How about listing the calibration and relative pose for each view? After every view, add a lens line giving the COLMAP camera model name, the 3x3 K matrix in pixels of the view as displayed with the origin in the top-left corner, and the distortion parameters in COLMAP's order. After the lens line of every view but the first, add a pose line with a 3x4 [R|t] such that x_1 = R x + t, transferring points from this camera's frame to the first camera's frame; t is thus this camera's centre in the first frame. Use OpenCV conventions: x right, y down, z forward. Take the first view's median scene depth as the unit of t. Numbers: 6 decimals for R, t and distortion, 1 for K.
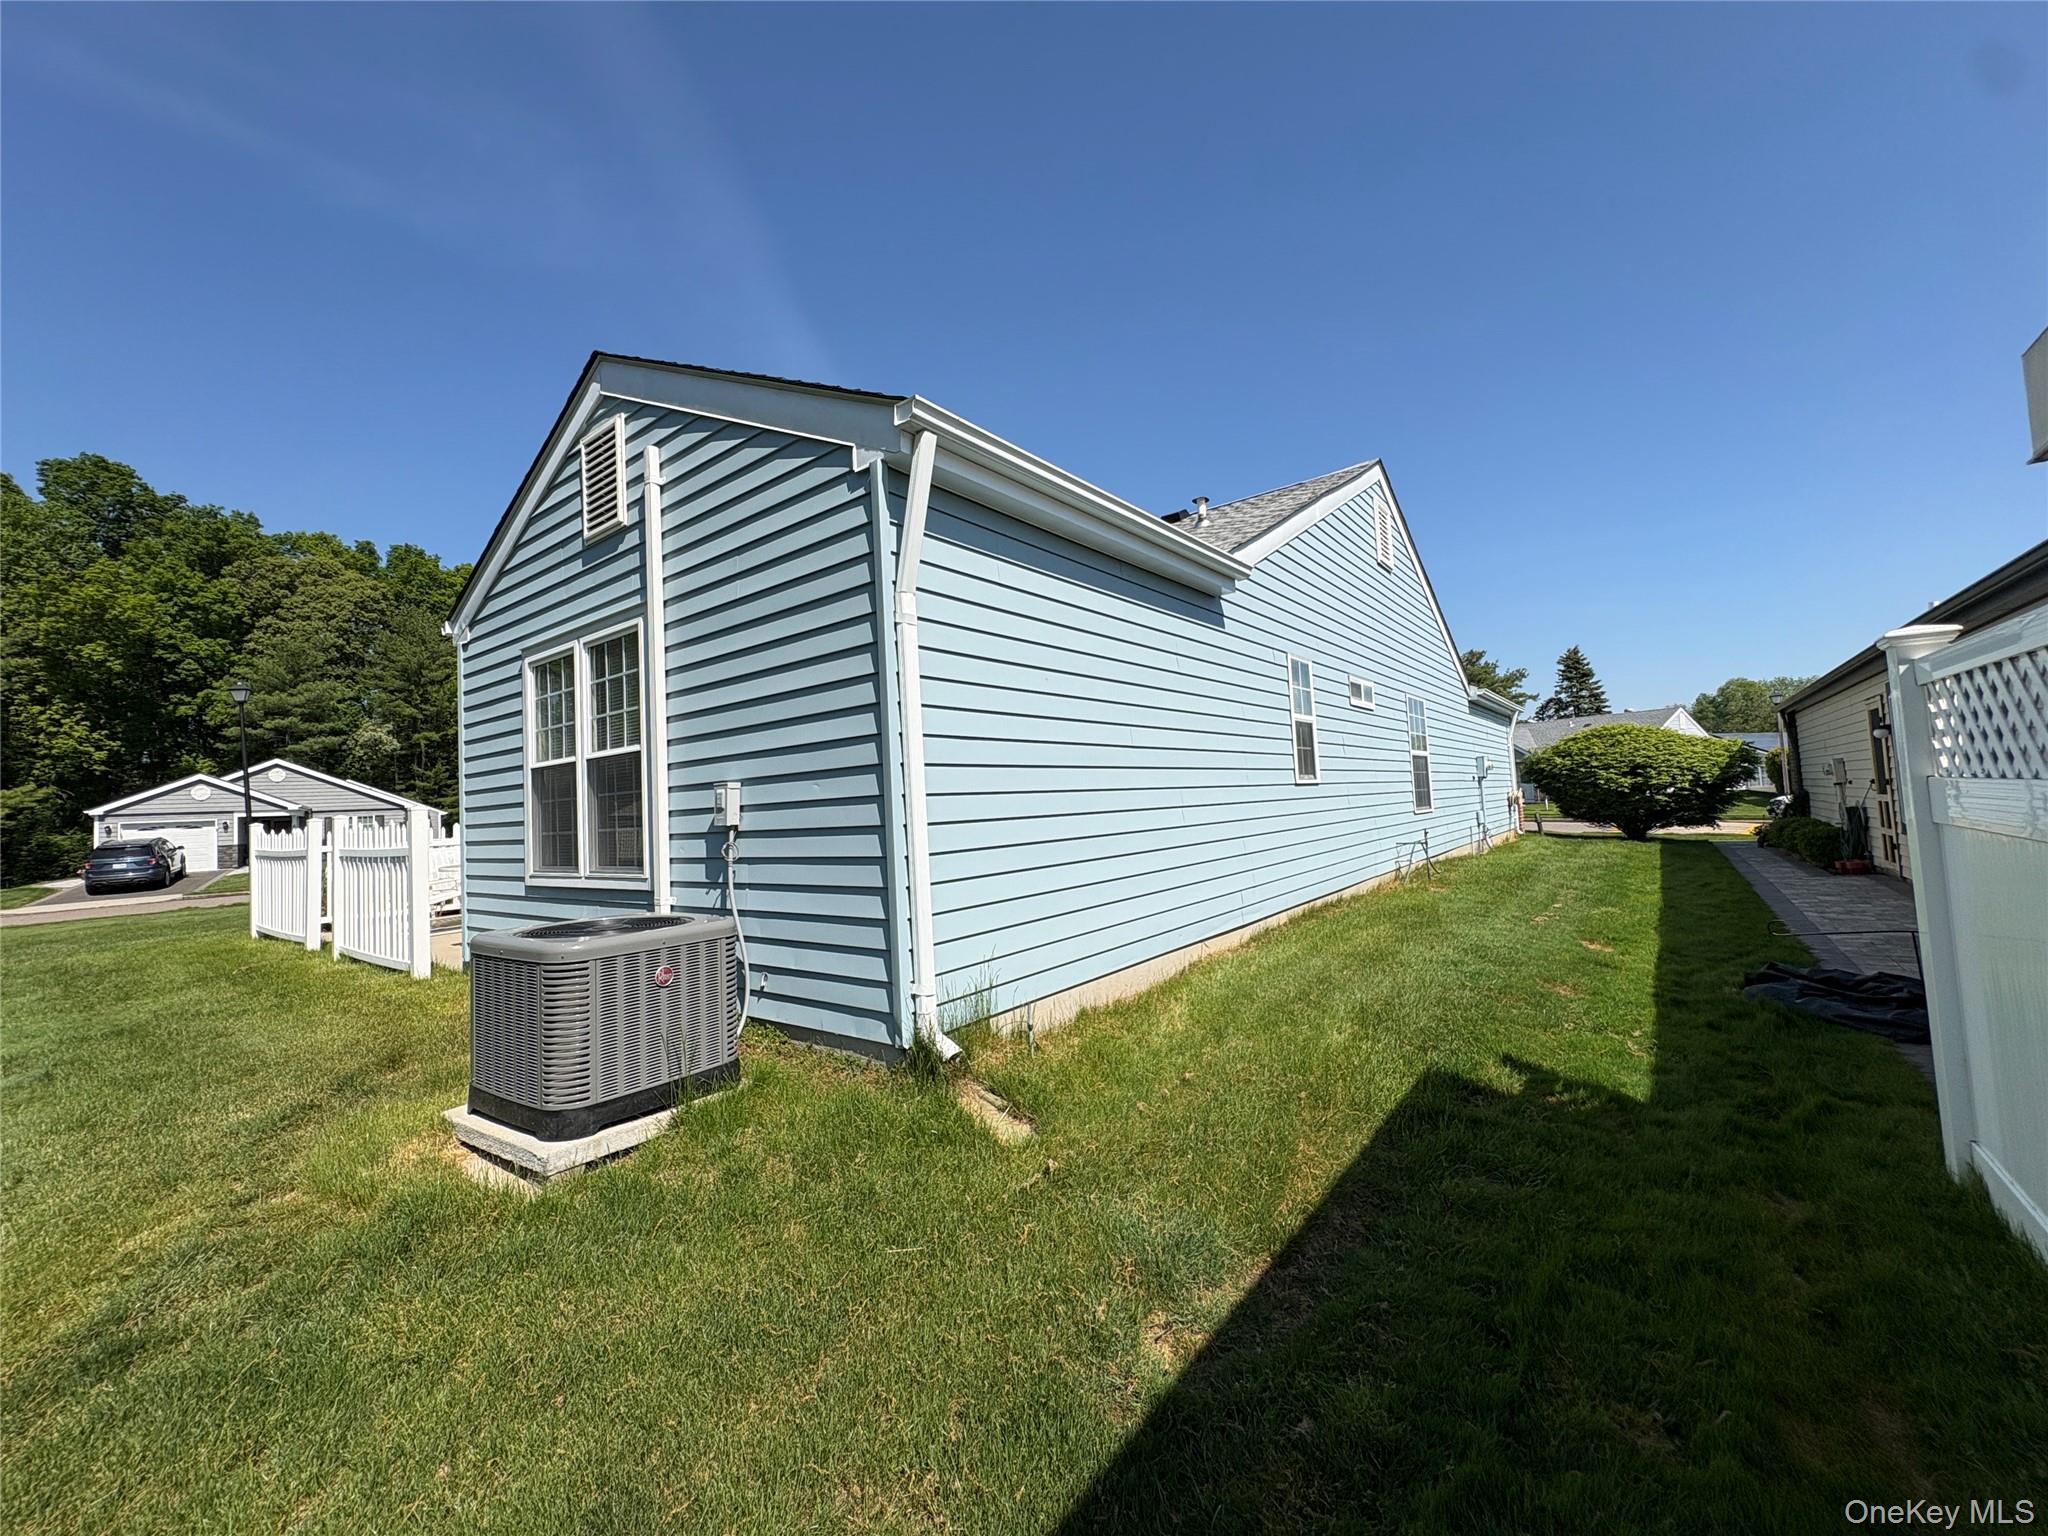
lens RADIAL K [[820.2, 0, 1023.4], [0, 820.2, 761.2], [0, 0, 1]] dist [-0.003457, 0.000945]
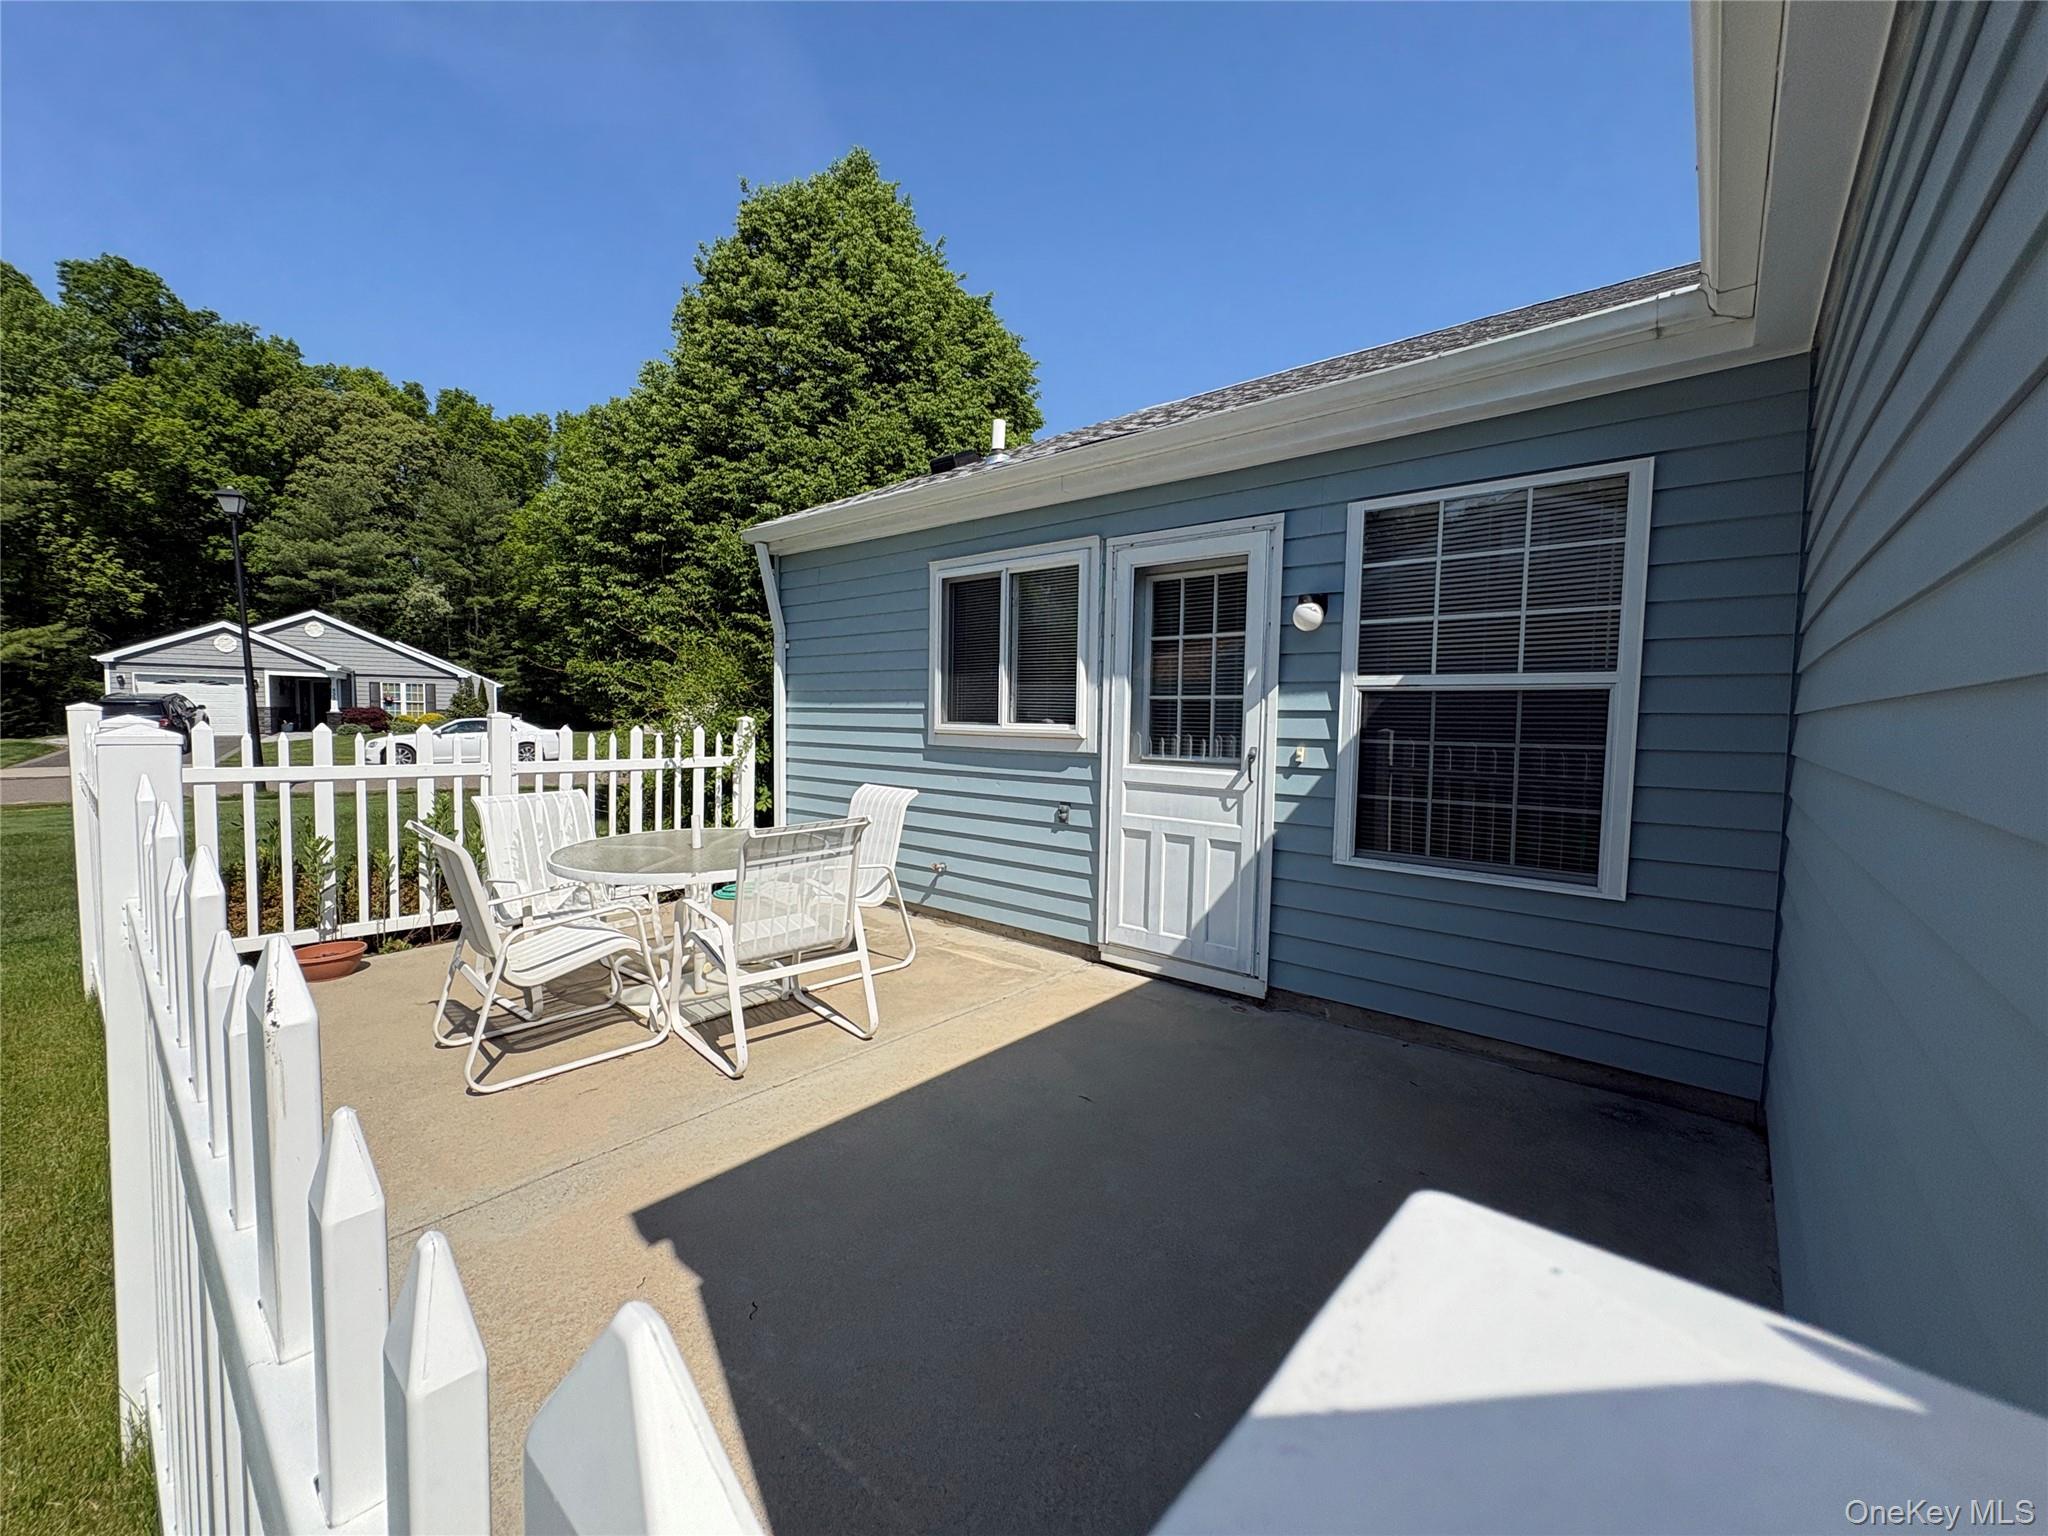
lens RADIAL K [[820.2, 0, 1022.0], [0, 820.2, 765.9], [0, 0, 1]] dist [-0.003457, 0.000945]
pose [[0.996499, 0.072204, -0.042144, -0.073978], [-0.066795, 0.990758, 0.118054, 0.004867], [0.050278, -0.114825, 0.992112, 0.101803]]
